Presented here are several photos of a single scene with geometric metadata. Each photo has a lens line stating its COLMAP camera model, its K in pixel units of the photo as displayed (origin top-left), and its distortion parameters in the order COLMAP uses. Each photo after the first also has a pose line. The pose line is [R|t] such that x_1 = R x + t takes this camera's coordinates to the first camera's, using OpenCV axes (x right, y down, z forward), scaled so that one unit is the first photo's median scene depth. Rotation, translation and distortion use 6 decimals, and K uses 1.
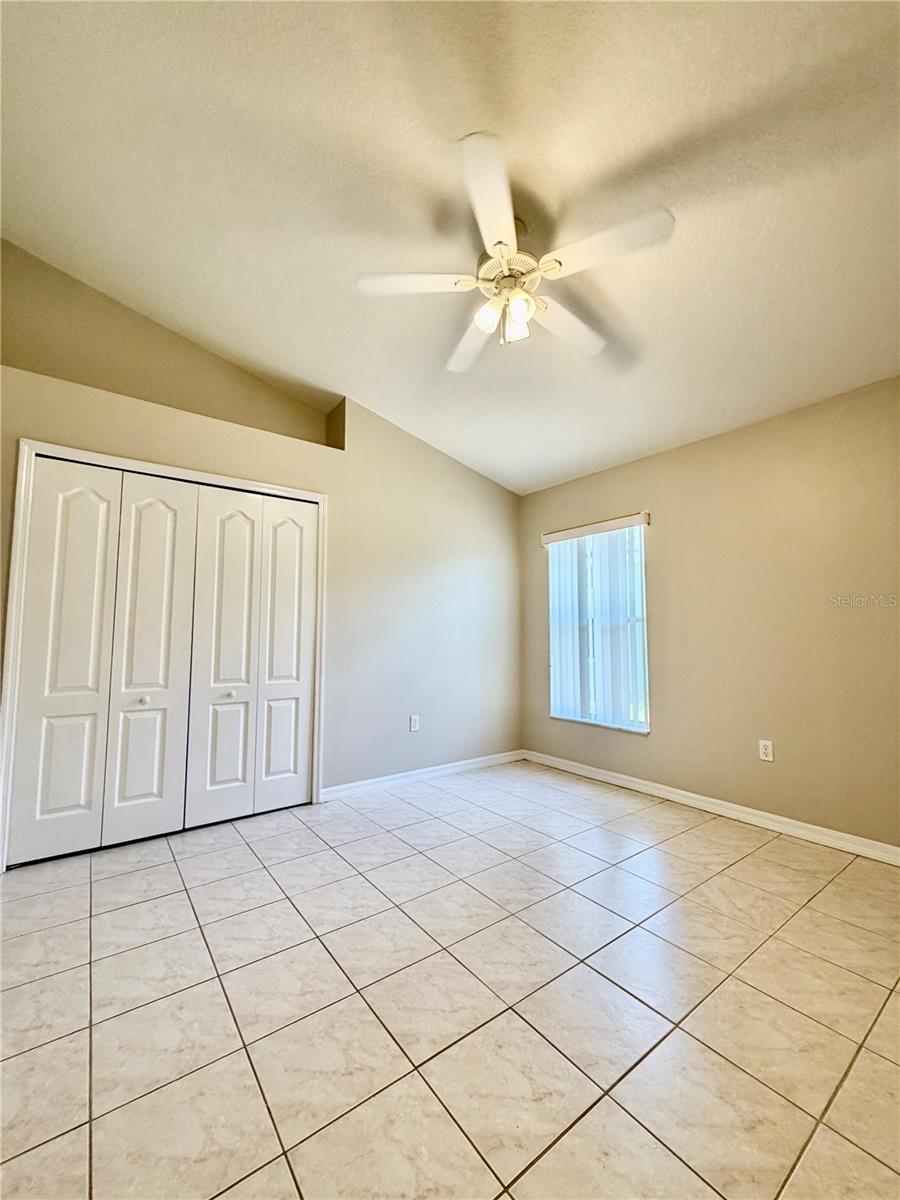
lens RADIAL K [[480.2, 0, 451.1], [0, 480.2, 597.2], [0, 0, 1]] dist [0.001225, 0.000255]
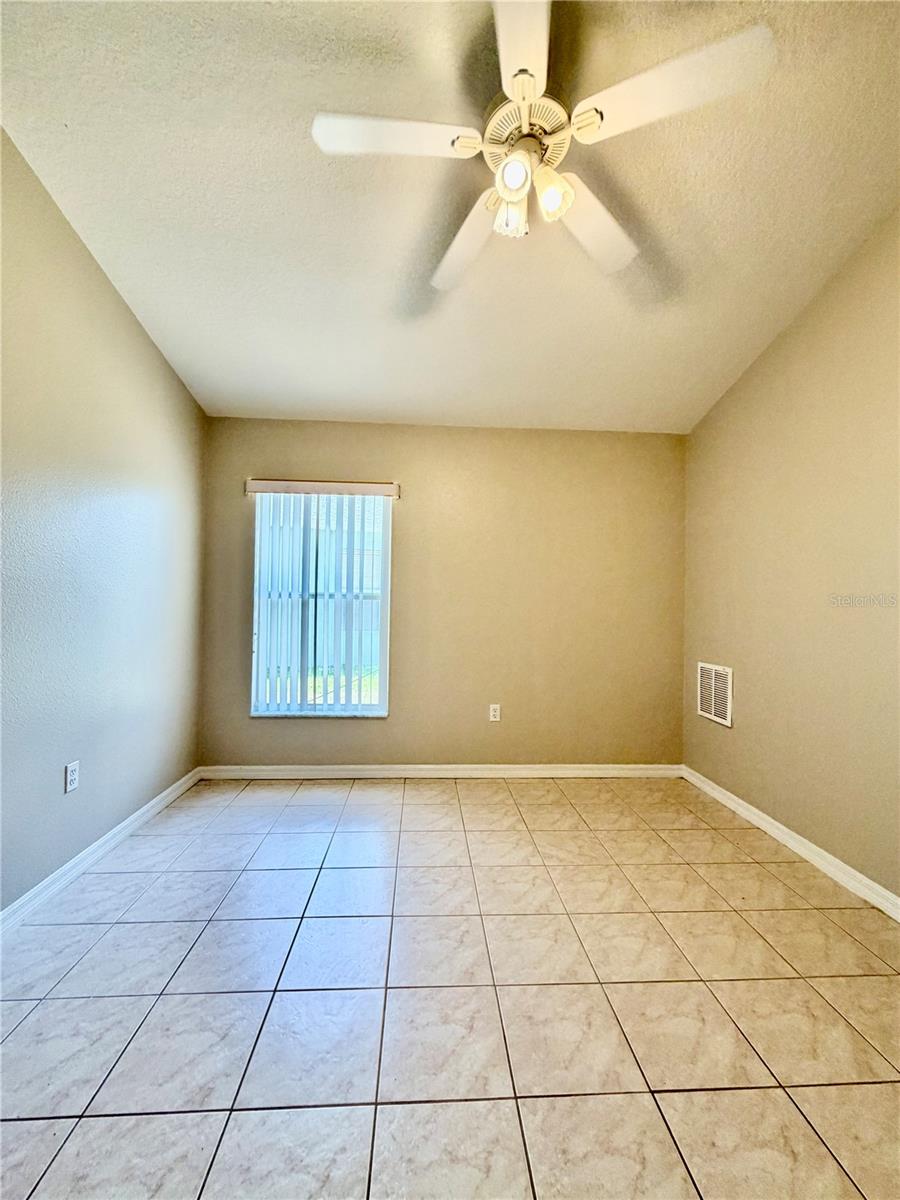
lens RADIAL K [[480.2, 0, 451.1], [0, 480.2, 597.2], [0, 0, 1]] dist [0.001225, 0.000255]
pose [[0.549958, 0.018006, 0.834998, -0.365495], [-0.081941, 0.996108, 0.032489, 0.005882], [-0.831163, -0.086288, 0.549293, 0.432083]]
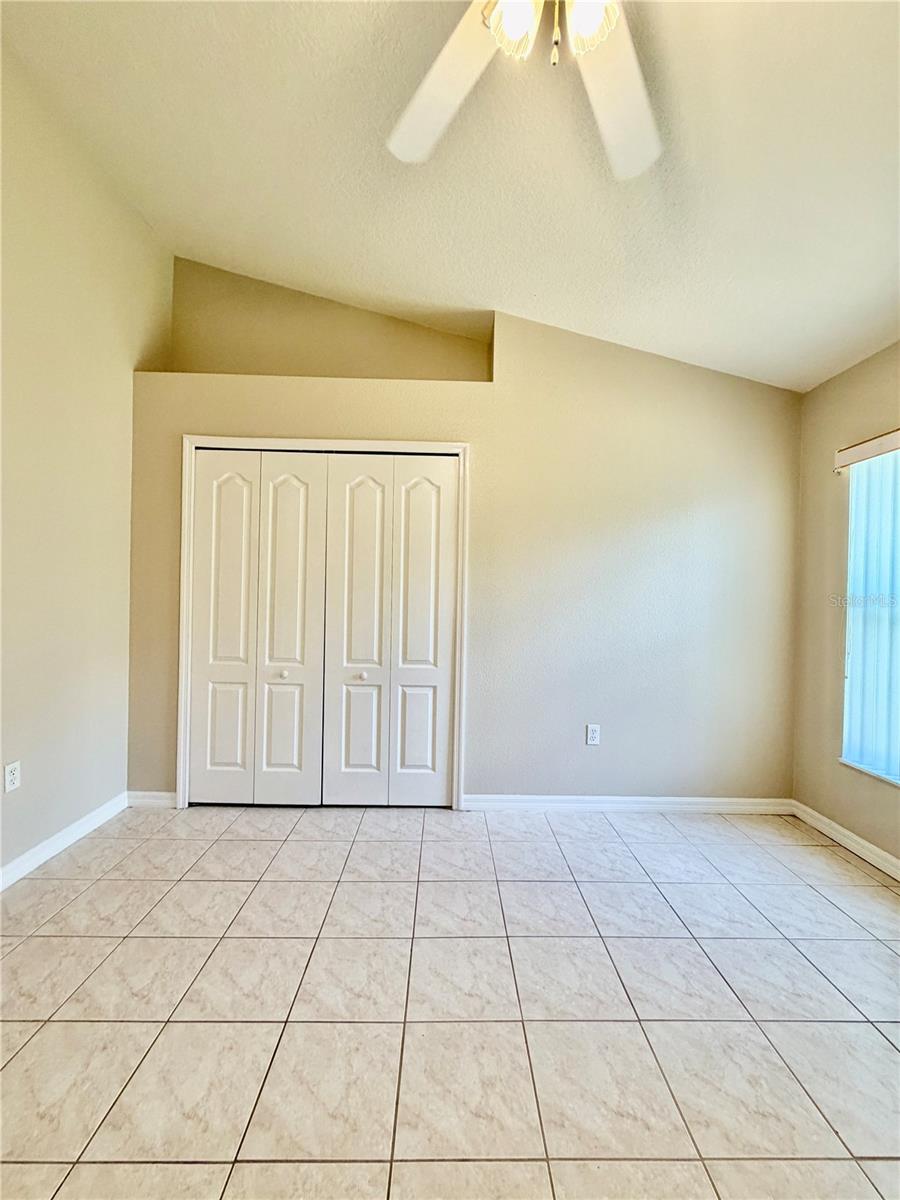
lens RADIAL K [[480.2, 0, 451.1], [0, 480.2, 597.2], [0, 0, 1]] dist [0.001225, 0.000255]
pose [[0.809411, 0.017182, -0.586991, 0.220167], [0.026547, 0.997479, 0.065804, -0.007606], [0.586642, -0.068845, 0.806915, 0.342412]]
